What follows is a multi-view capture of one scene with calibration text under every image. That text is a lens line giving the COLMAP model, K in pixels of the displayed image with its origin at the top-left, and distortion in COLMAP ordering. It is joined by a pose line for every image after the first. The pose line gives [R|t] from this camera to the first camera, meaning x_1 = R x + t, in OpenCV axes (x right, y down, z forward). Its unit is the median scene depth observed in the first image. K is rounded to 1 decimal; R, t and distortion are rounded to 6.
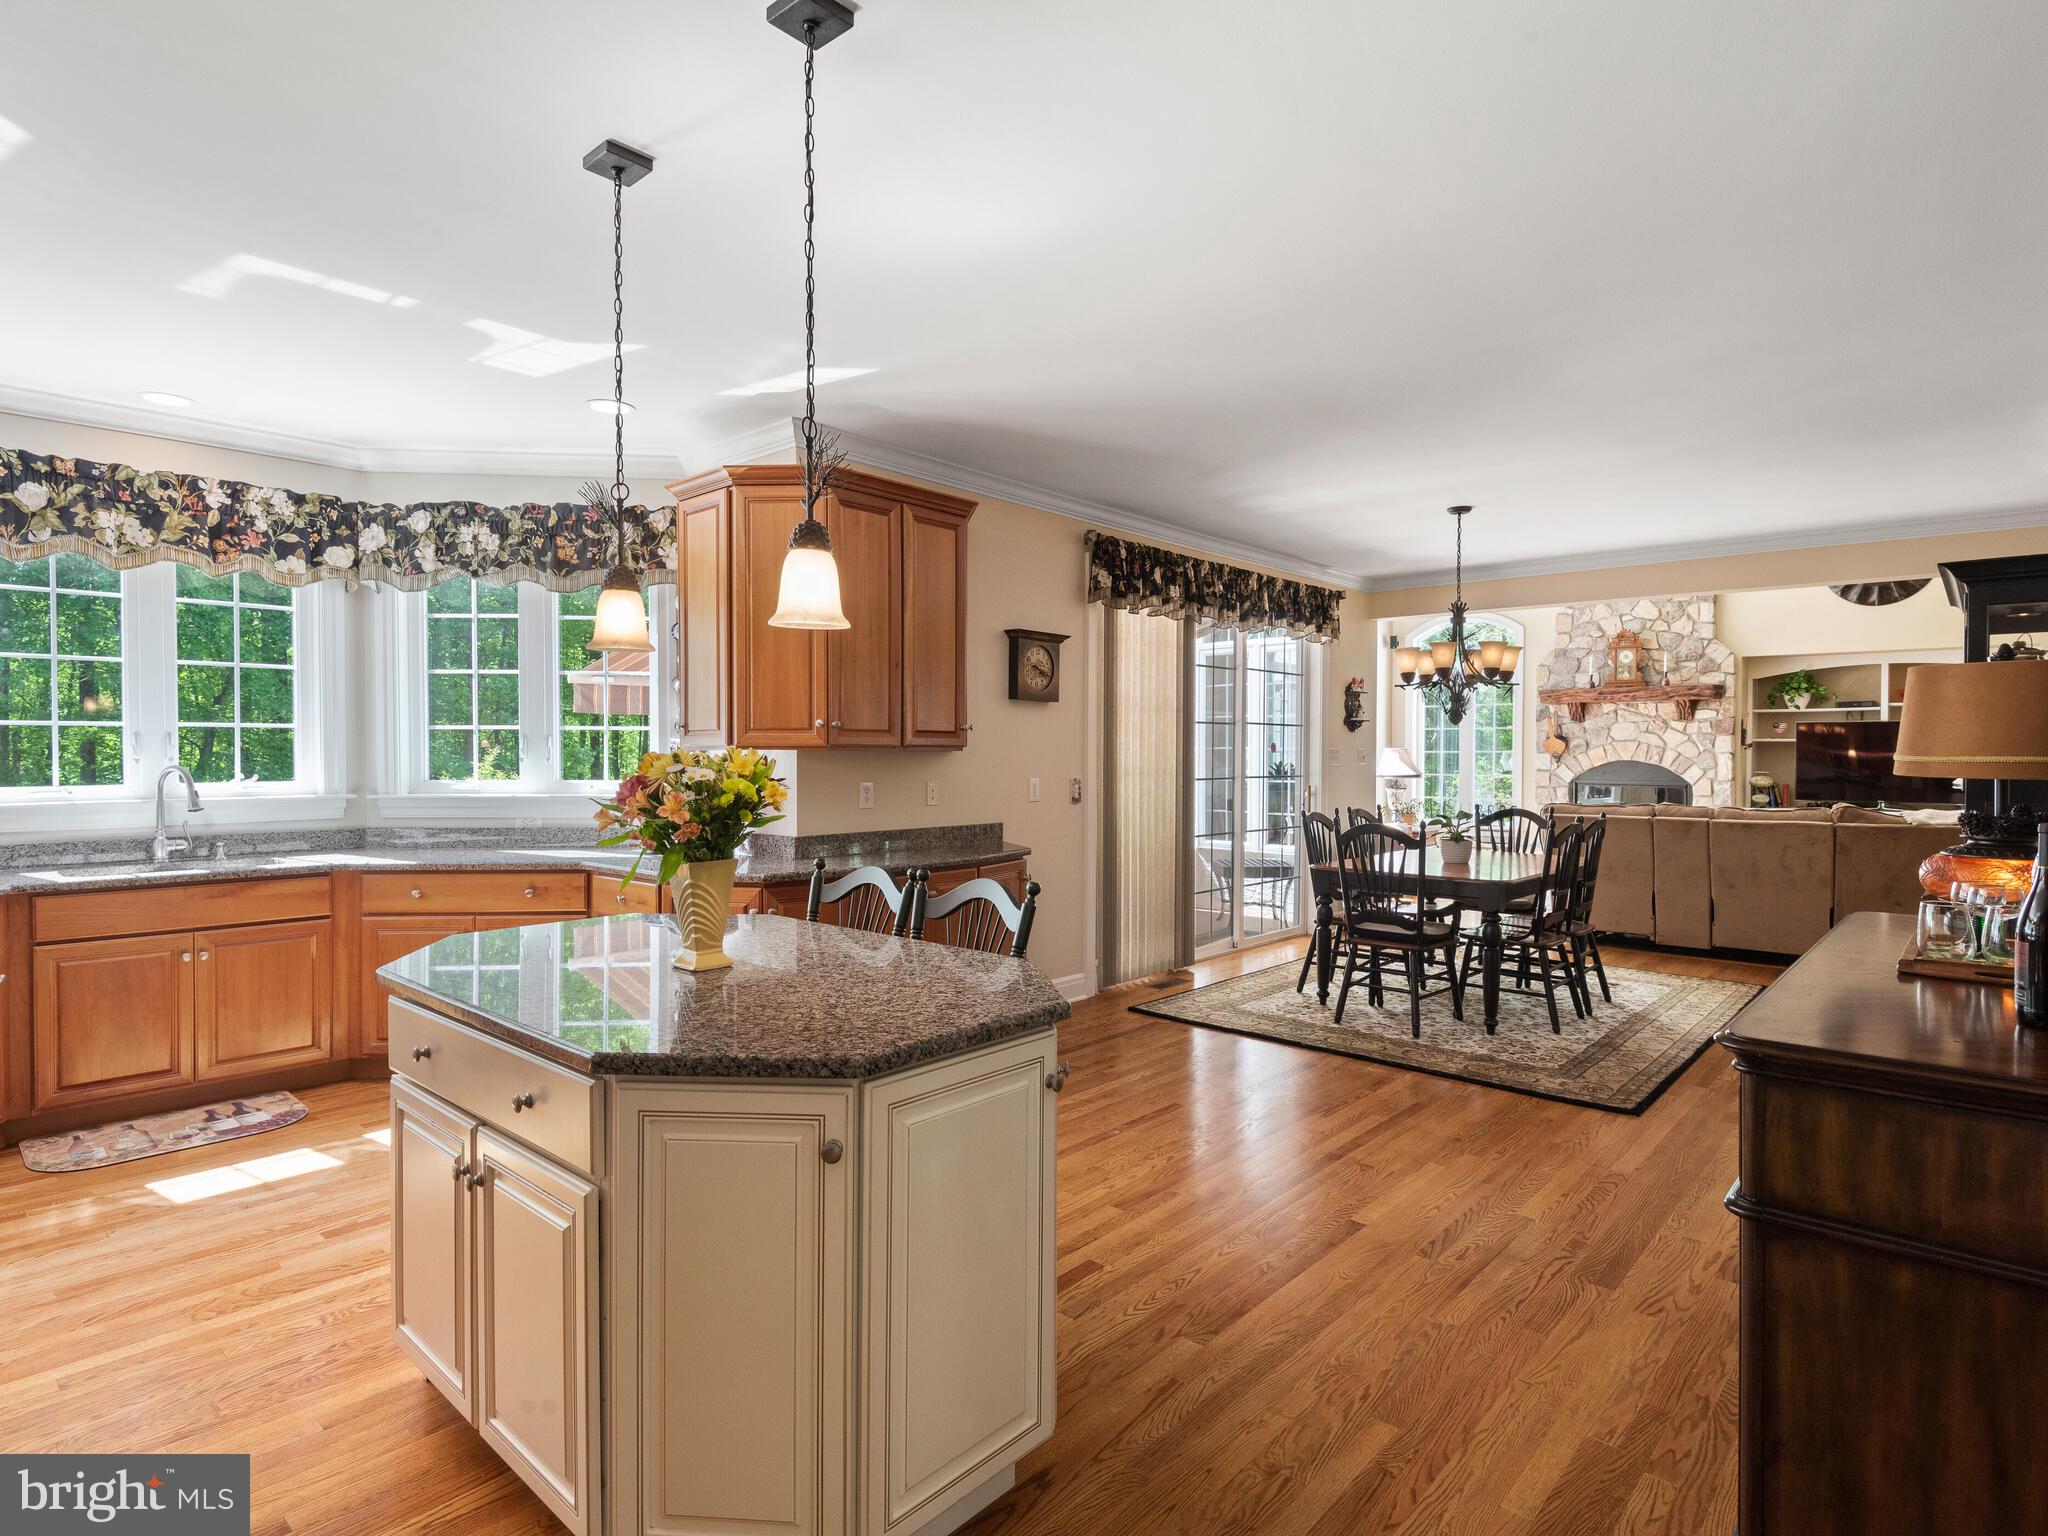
lens RADIAL K [[1071.5, 0, 1007.8], [0, 1071.5, 765.7], [0, 0, 1]] dist [-0.002099, -0.002638]
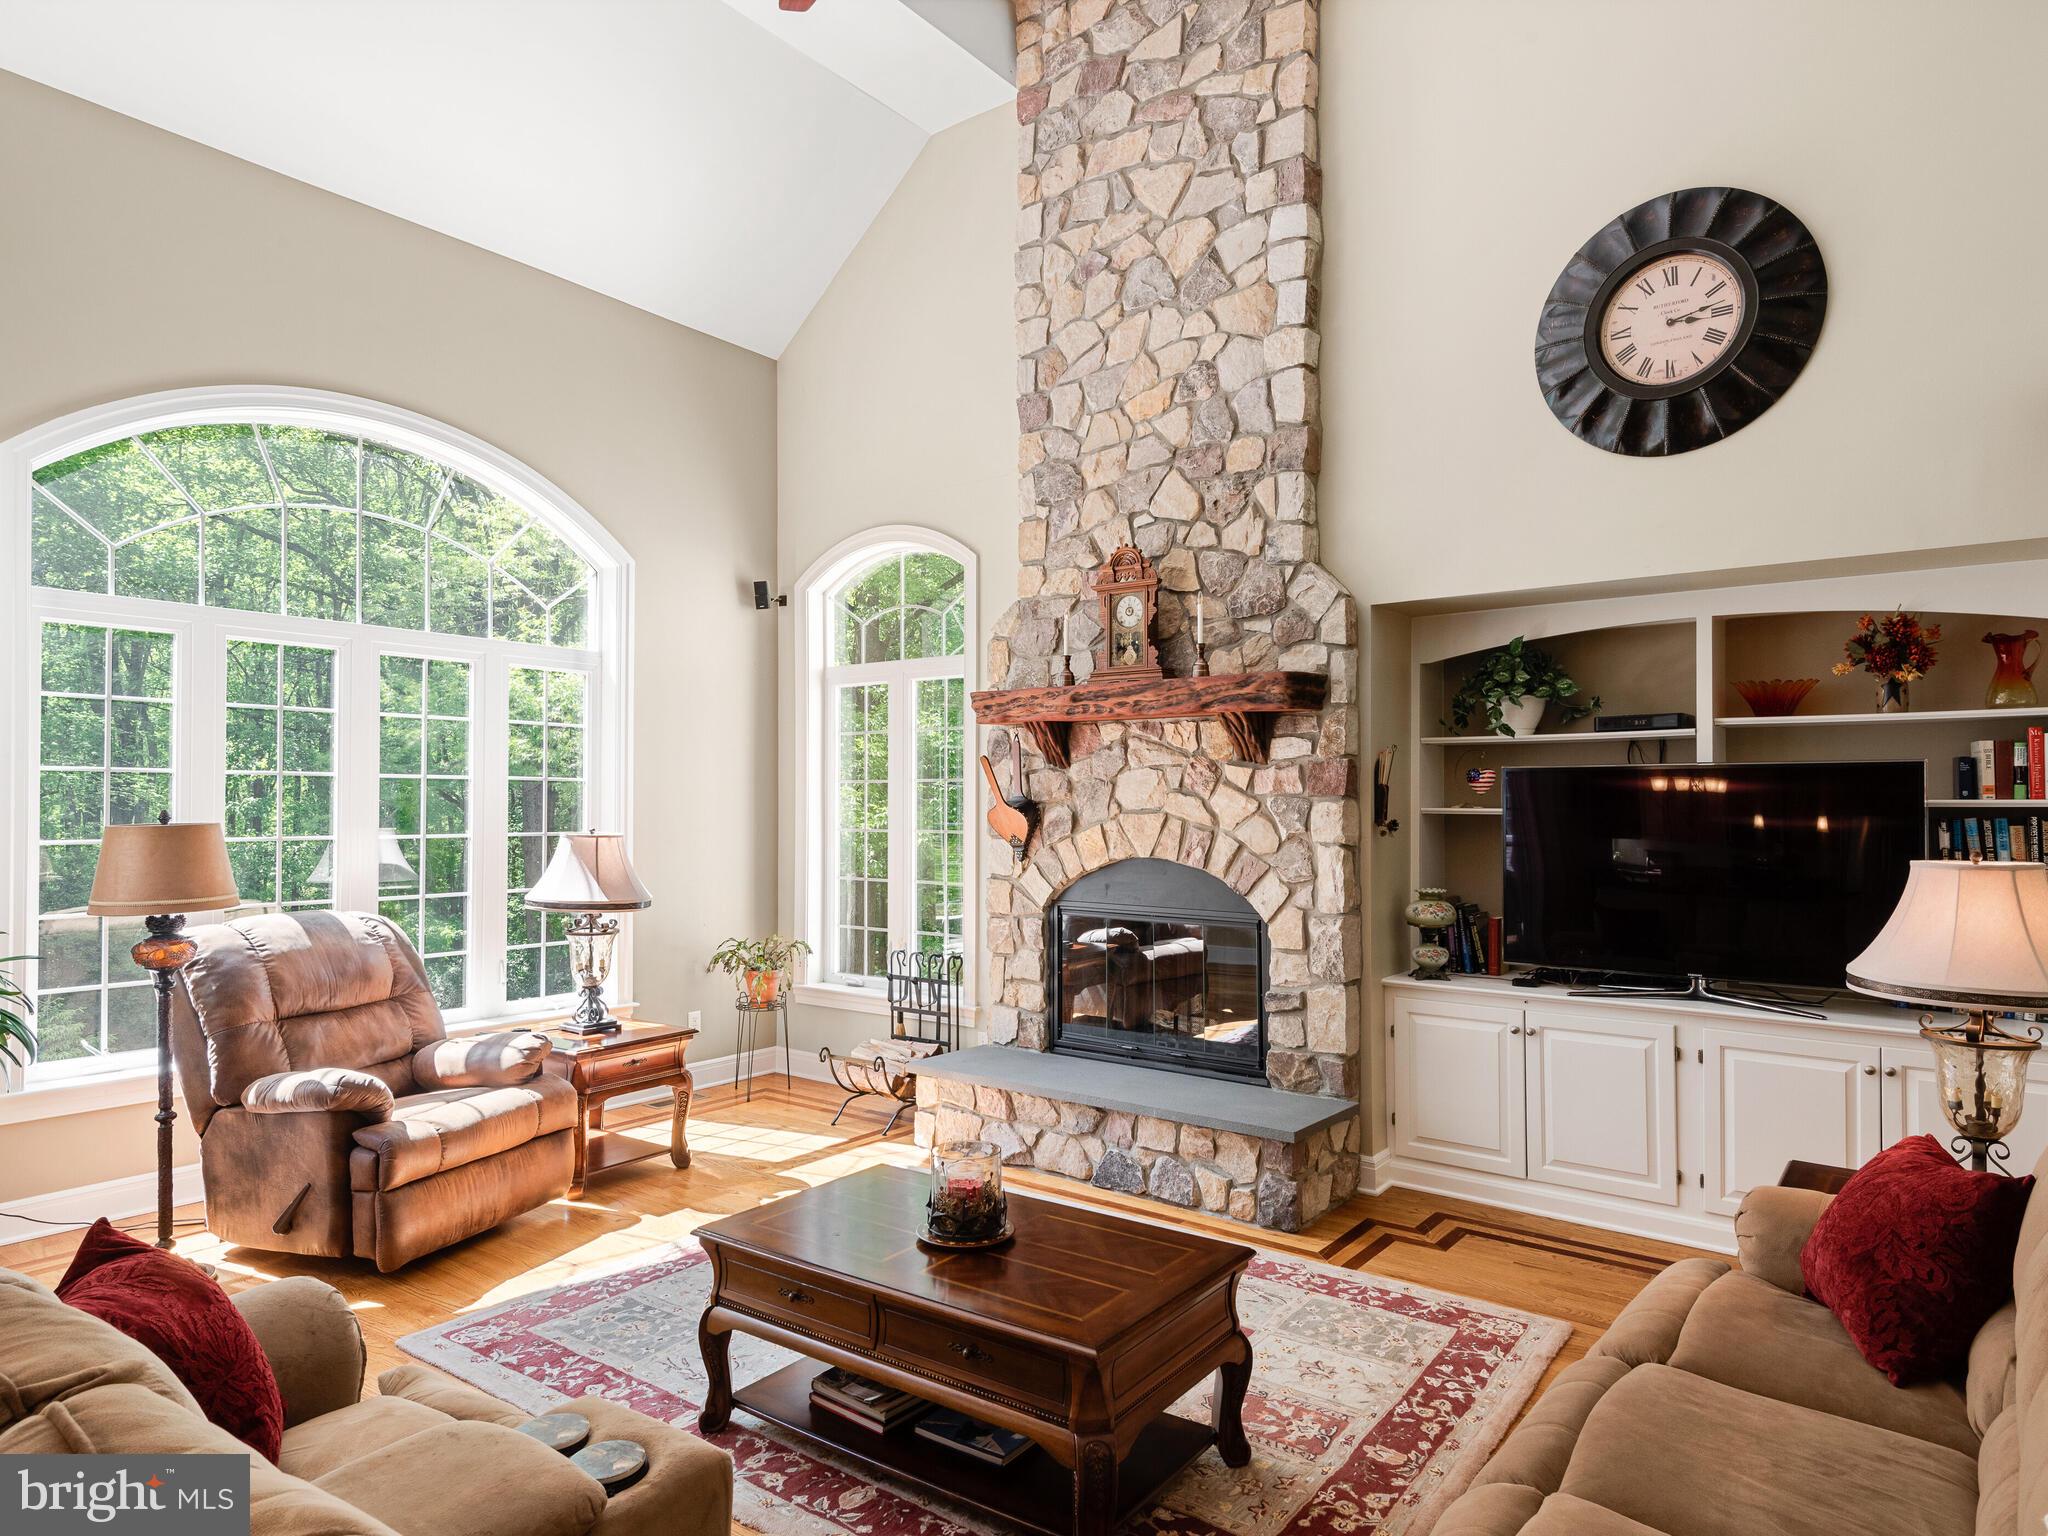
lens RADIAL K [[1209.0, 0, 1033.1], [0, 1209.0, 792.6], [0, 0, 1]] dist [0.002236, -0.001463]
pose [[0.998296, -0.001763, 0.058324, 1.334318], [0.002730, 0.999860, -0.016512, -0.060581], [-0.058287, 0.016643, 0.998161, 1.389699]]
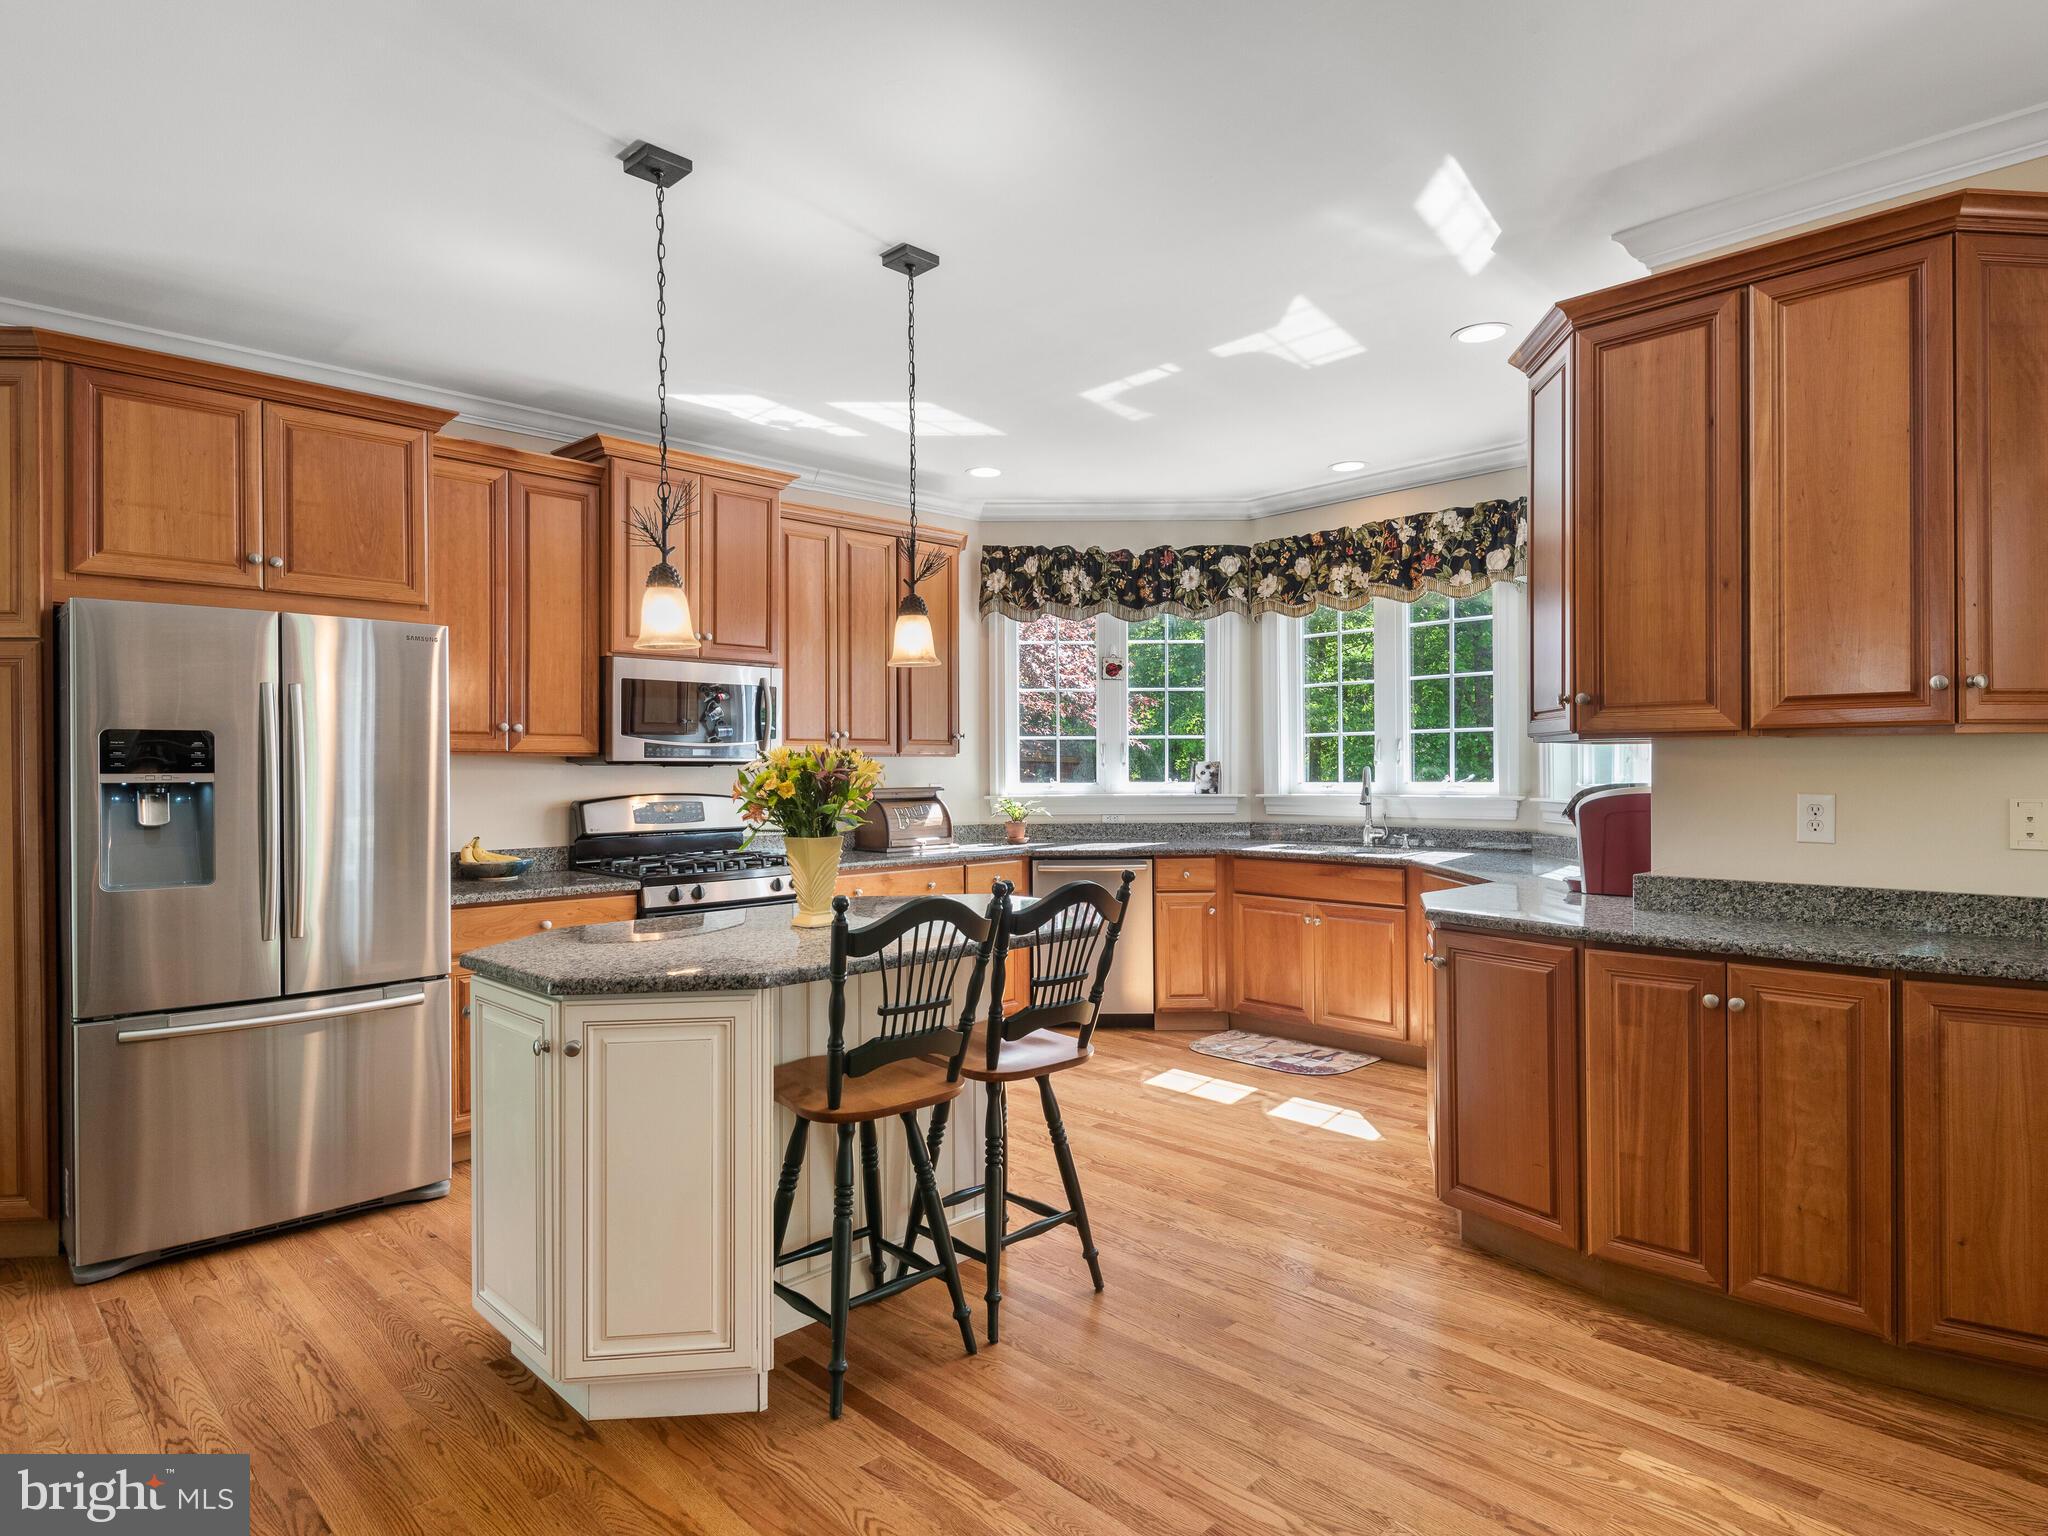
lens RADIAL K [[1209.0, 0, 1098.8], [0, 1209.0, 764.0], [0, 0, 1]] dist [0.002236, -0.001463]
pose [[-0.055554, -0.006187, -0.998437, 0.504554], [-0.009175, 0.999942, -0.005686, 0.006483], [0.998414, 0.008845, -0.055608, 0.659252]]
